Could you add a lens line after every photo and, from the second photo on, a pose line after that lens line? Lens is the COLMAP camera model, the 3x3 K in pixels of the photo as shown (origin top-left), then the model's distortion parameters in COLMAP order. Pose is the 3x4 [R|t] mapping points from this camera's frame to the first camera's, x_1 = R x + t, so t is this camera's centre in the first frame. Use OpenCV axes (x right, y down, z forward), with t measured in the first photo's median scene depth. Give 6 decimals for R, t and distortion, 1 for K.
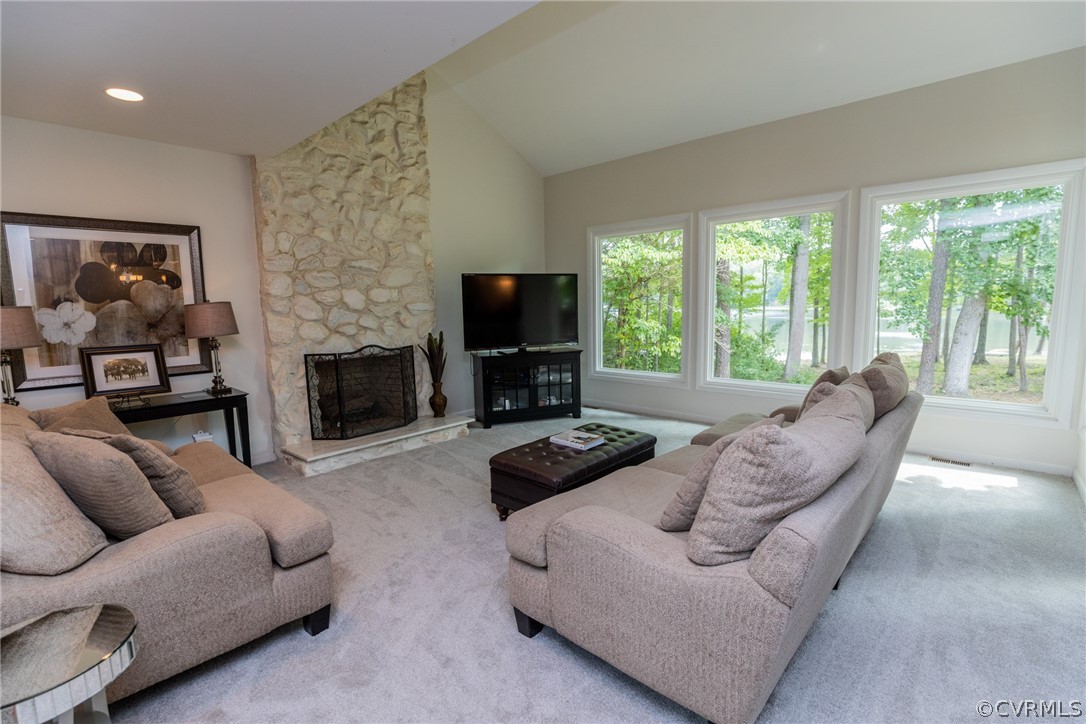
lens RADIAL K [[496.5, 0, 543.5], [0, 496.5, 364.1], [0, 0, 1]] dist [-0.032331, 0.004720]
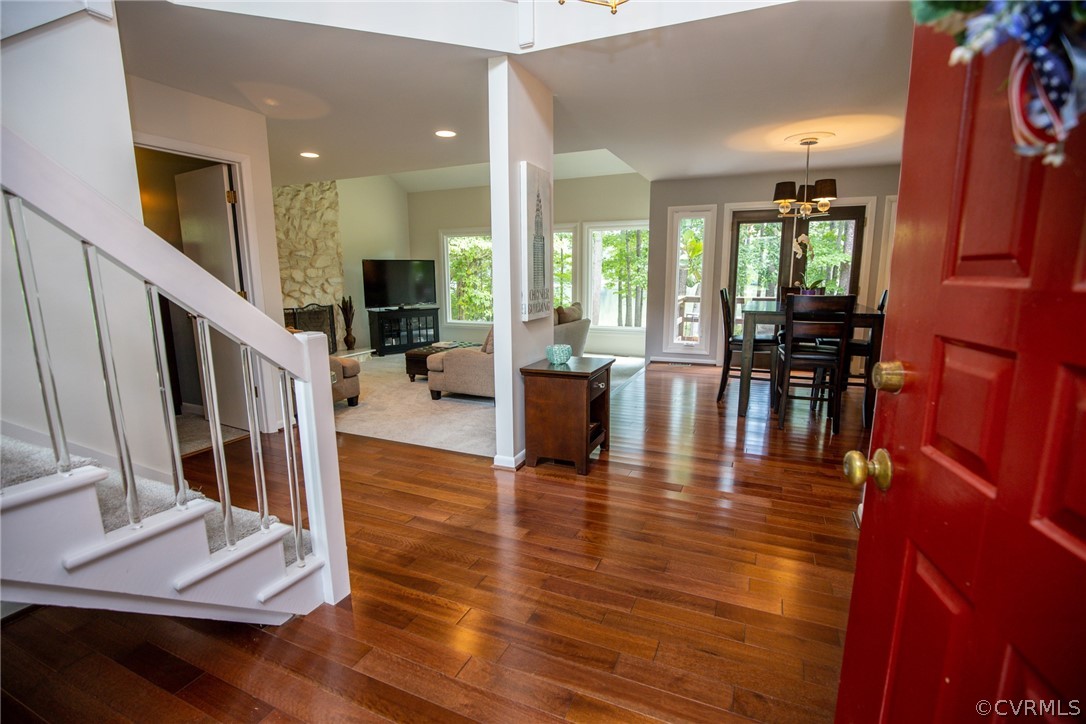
lens RADIAL K [[496.5, 0, 546.8], [0, 496.5, 364.6], [0, 0, 1]] dist [-0.032331, 0.004720]
pose [[0.946634, -0.043148, 0.319410, -0.140035], [0.025115, 0.997860, 0.060363, 0.083743], [-0.321331, -0.049119, 0.945692, -0.800558]]
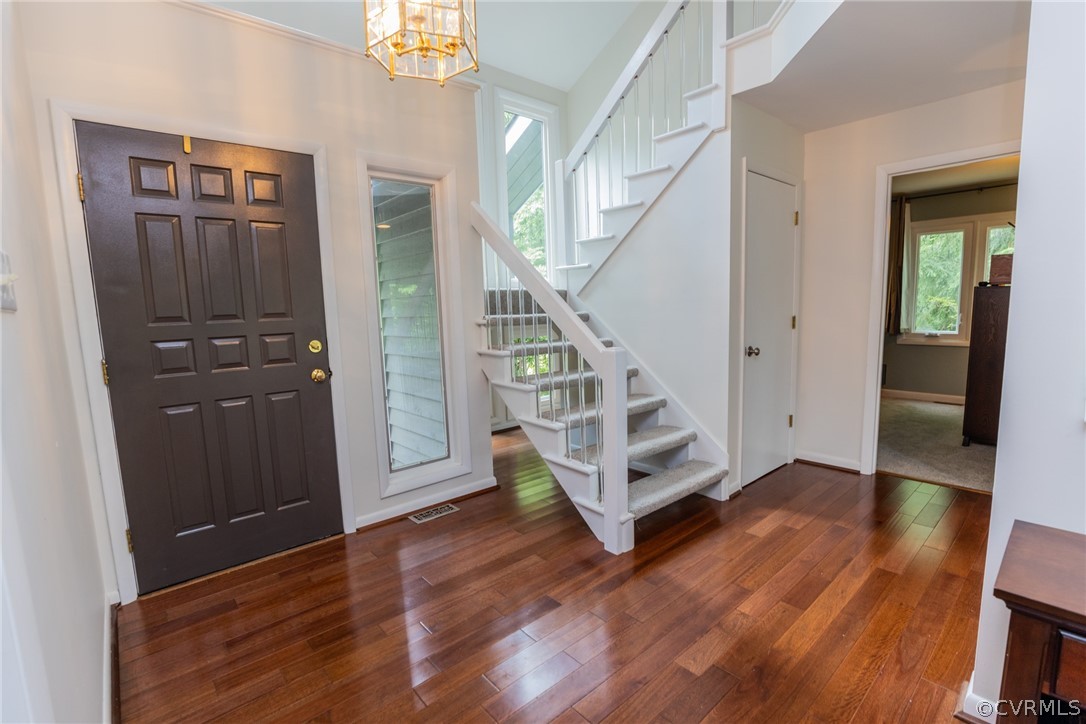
lens RADIAL K [[496.5, 0, 541.3], [0, 496.5, 364.7], [0, 0, 1]] dist [-0.032331, 0.004720]
pose [[-0.105348, 0.146641, -0.983564, 0.316129], [-0.089103, 0.983698, 0.156204, 0.023174], [0.990435, 0.104094, -0.090565, -0.424974]]
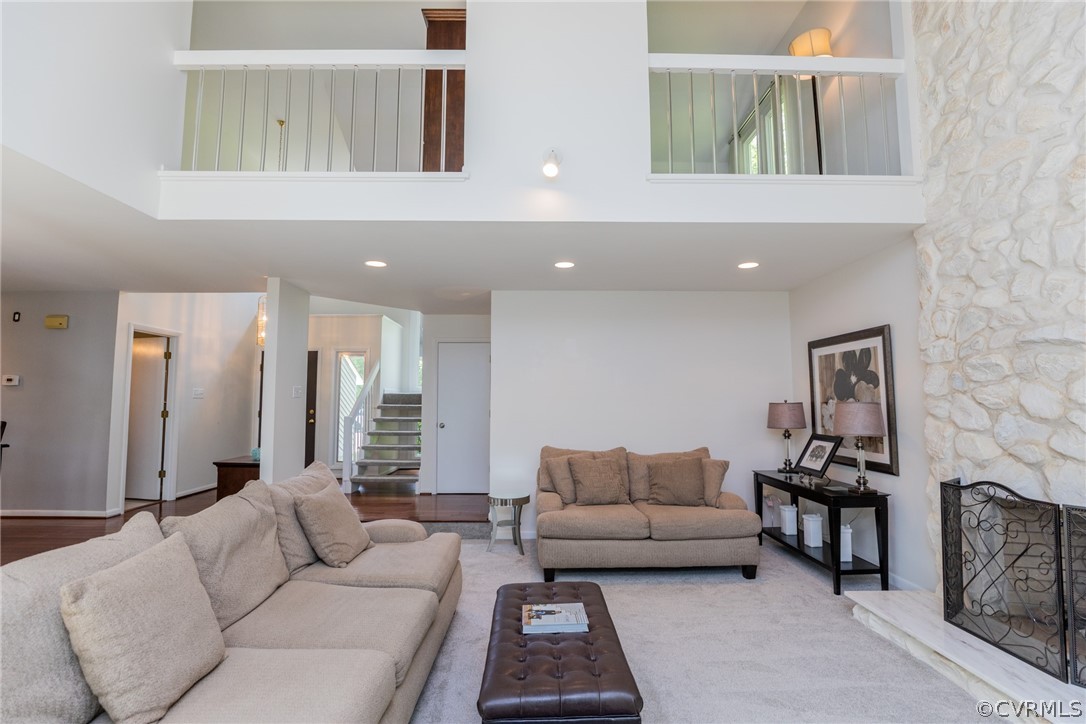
lens RADIAL K [[496.5, 0, 543.1], [0, 496.5, 362.9], [0, 0, 1]] dist [-0.032331, 0.004720]
pose [[-0.722827, -0.032628, -0.690258, 0.388512], [-0.068475, 0.997350, 0.024562, -0.147894], [0.687628, 0.065019, -0.723146, 1.012251]]
